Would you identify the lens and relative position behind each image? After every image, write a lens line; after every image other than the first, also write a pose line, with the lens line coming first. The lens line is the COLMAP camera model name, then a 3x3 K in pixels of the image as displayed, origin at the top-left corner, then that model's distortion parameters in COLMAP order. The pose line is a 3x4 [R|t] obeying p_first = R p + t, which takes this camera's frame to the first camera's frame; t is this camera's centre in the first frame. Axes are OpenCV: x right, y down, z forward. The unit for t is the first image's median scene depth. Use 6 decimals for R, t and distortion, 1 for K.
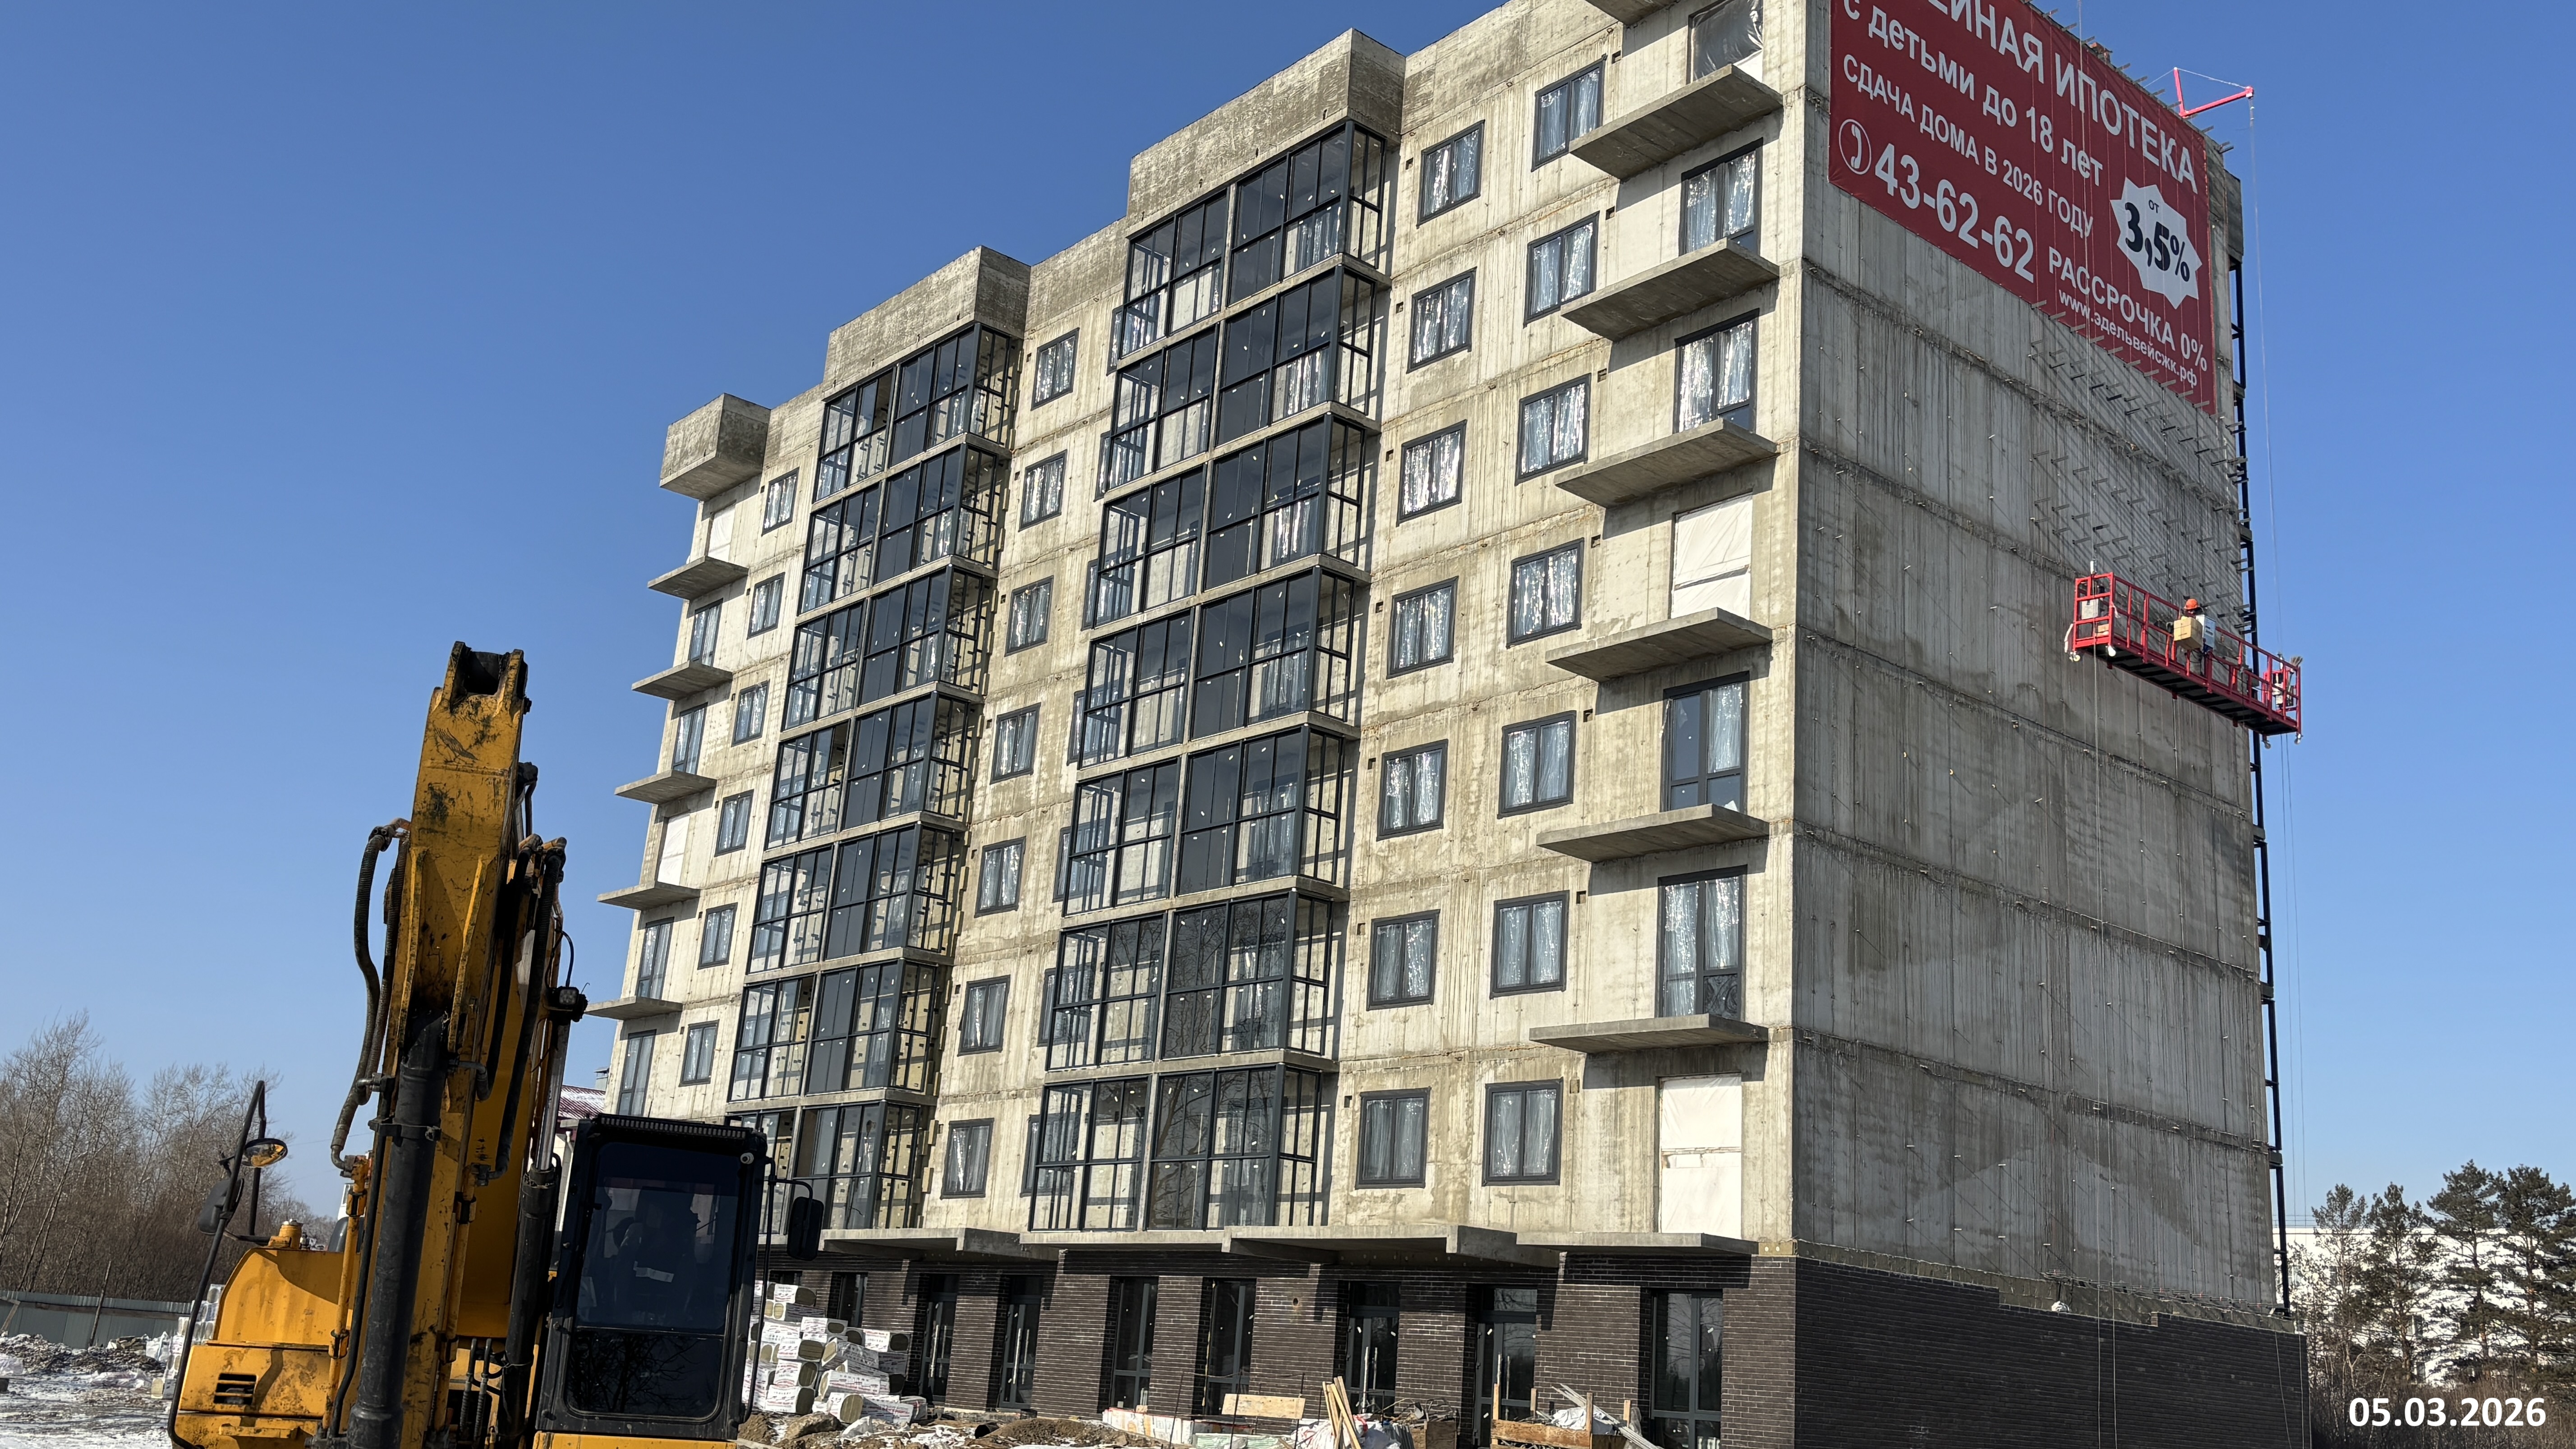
lens RADIAL K [[2330.5, 0, 1288.0], [0, 2330.5, 724.5], [0, 0, 1]] dist [0.111097, -0.007020]
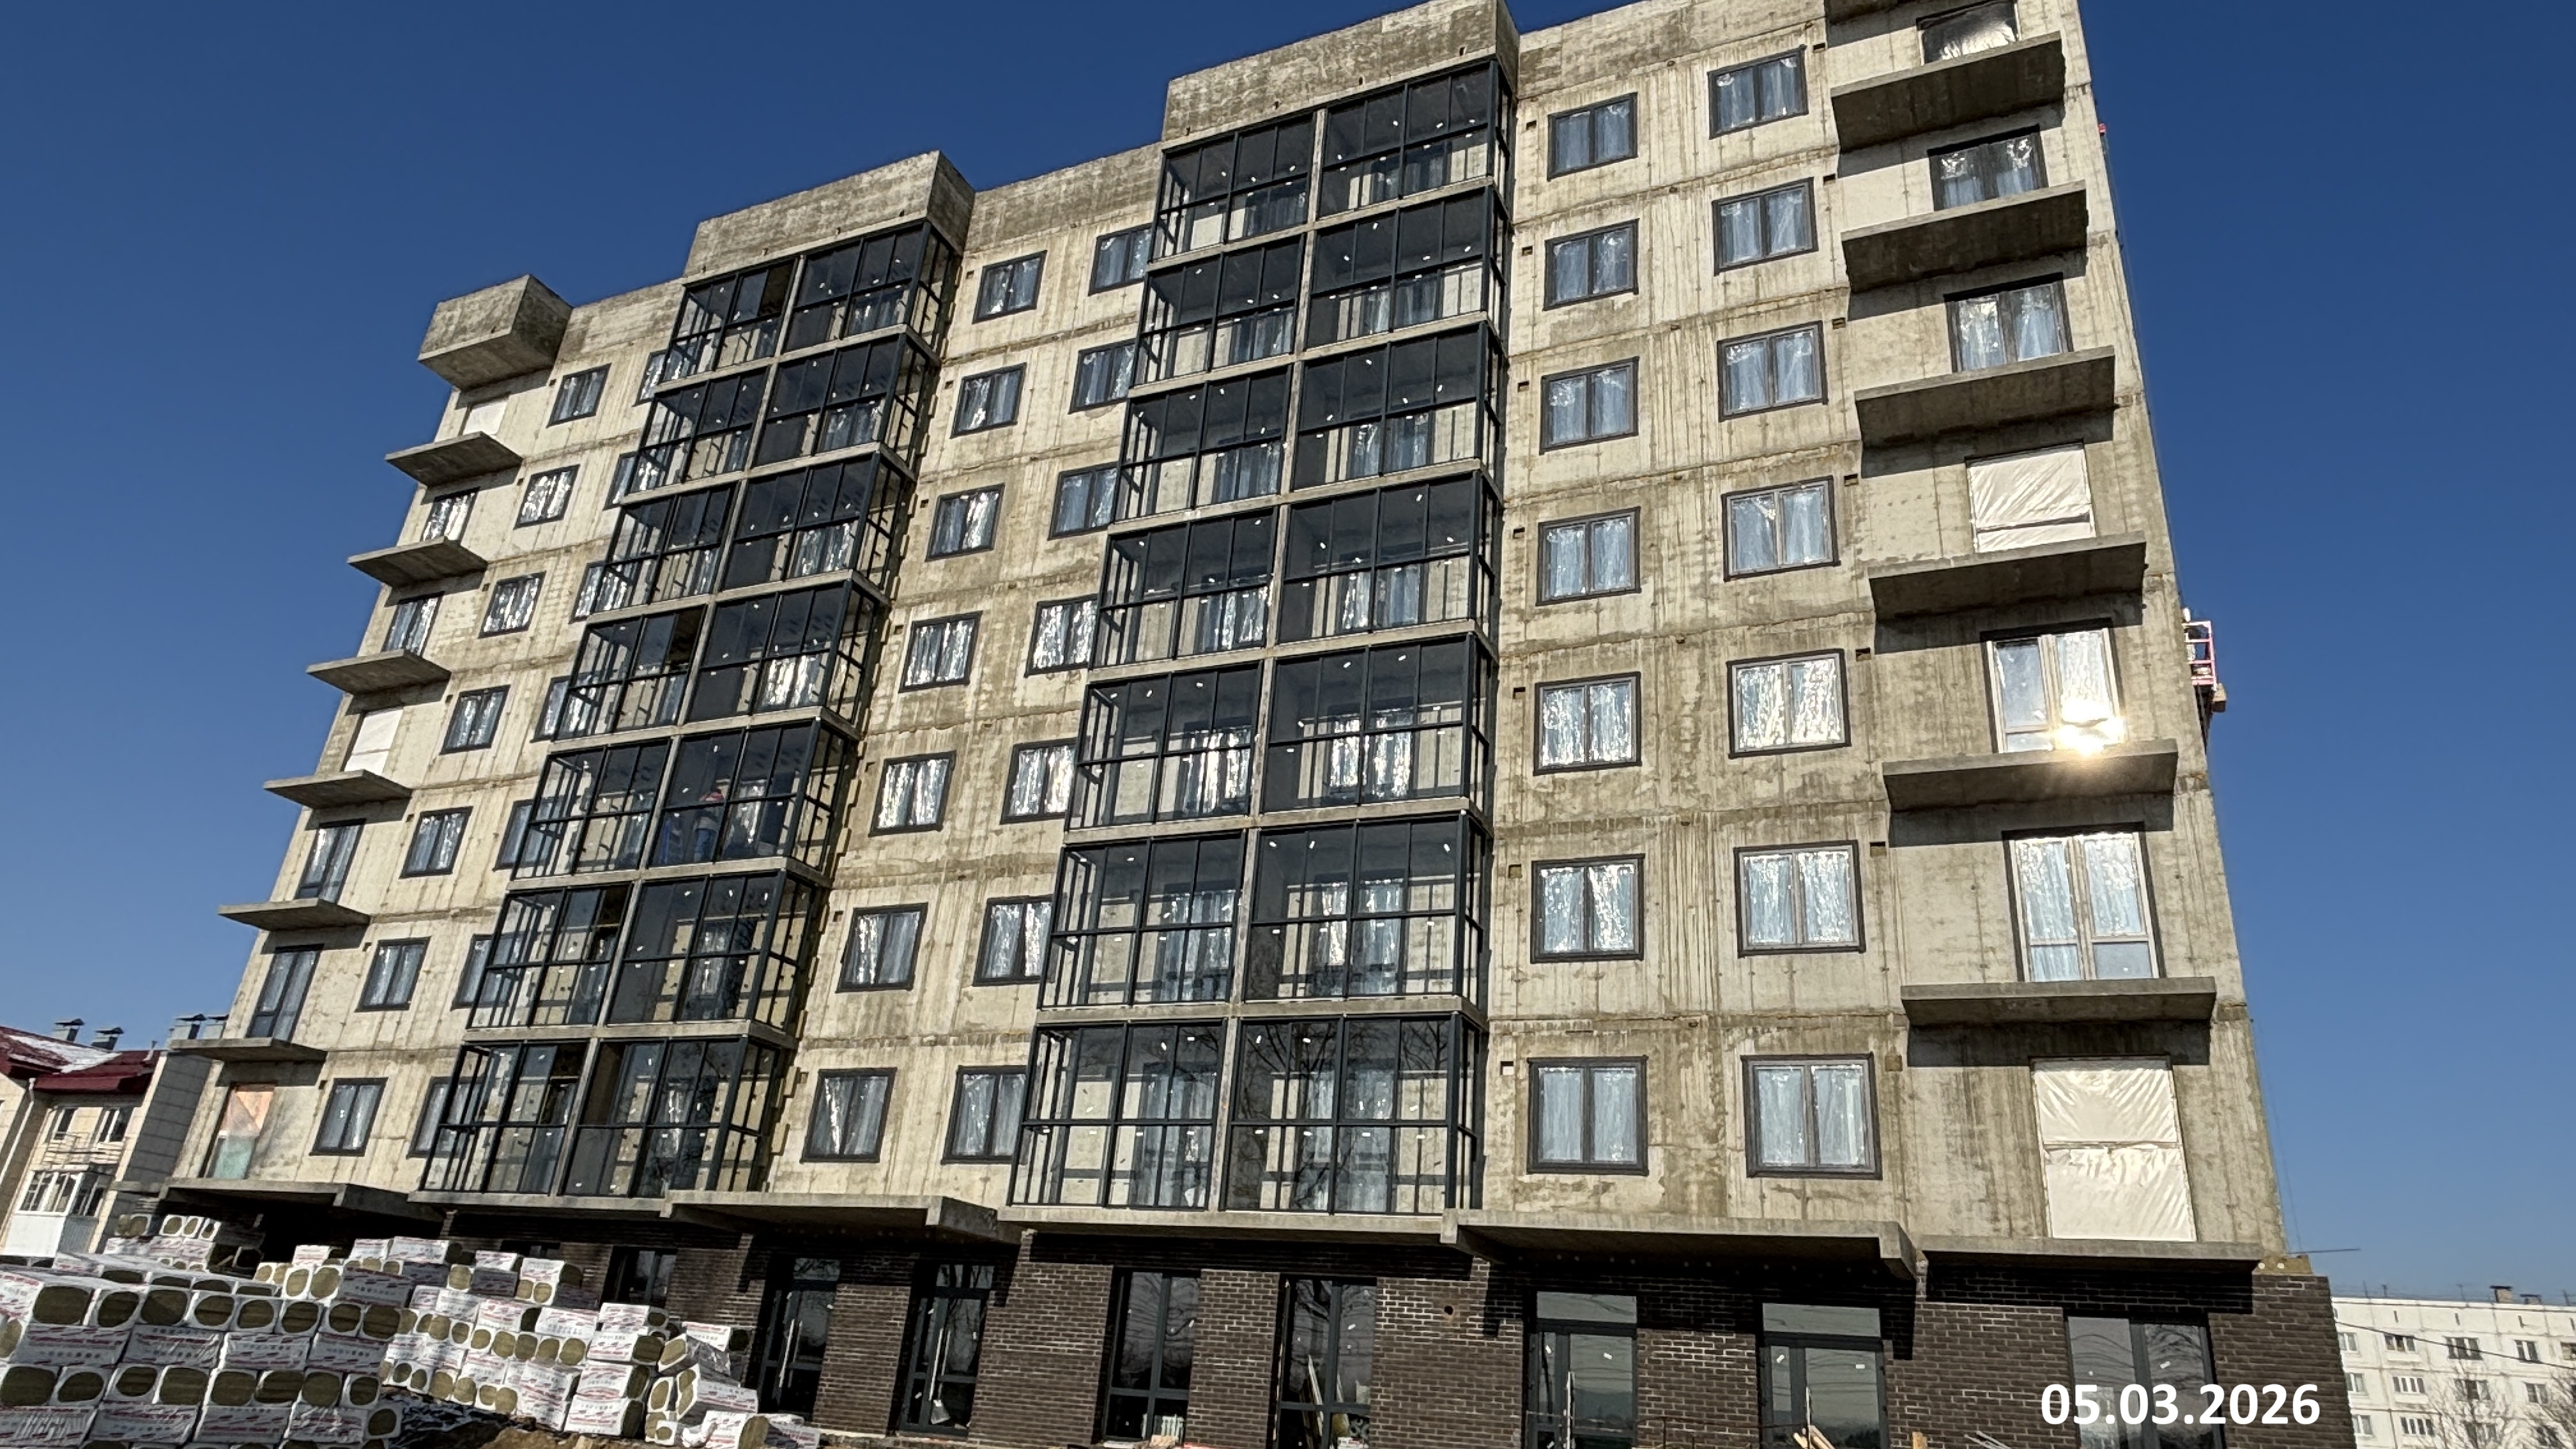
lens RADIAL K [[1564.2, 0, 1288.0], [0, 1564.2, 724.5], [0, 0, 1]] dist [0.036680, -0.057344]
pose [[0.903512, 0.170916, 0.393006, -0.257449], [-0.128601, 0.982898, -0.131806, 0.110139], [-0.408813, 0.068548, 0.910040, 0.451901]]
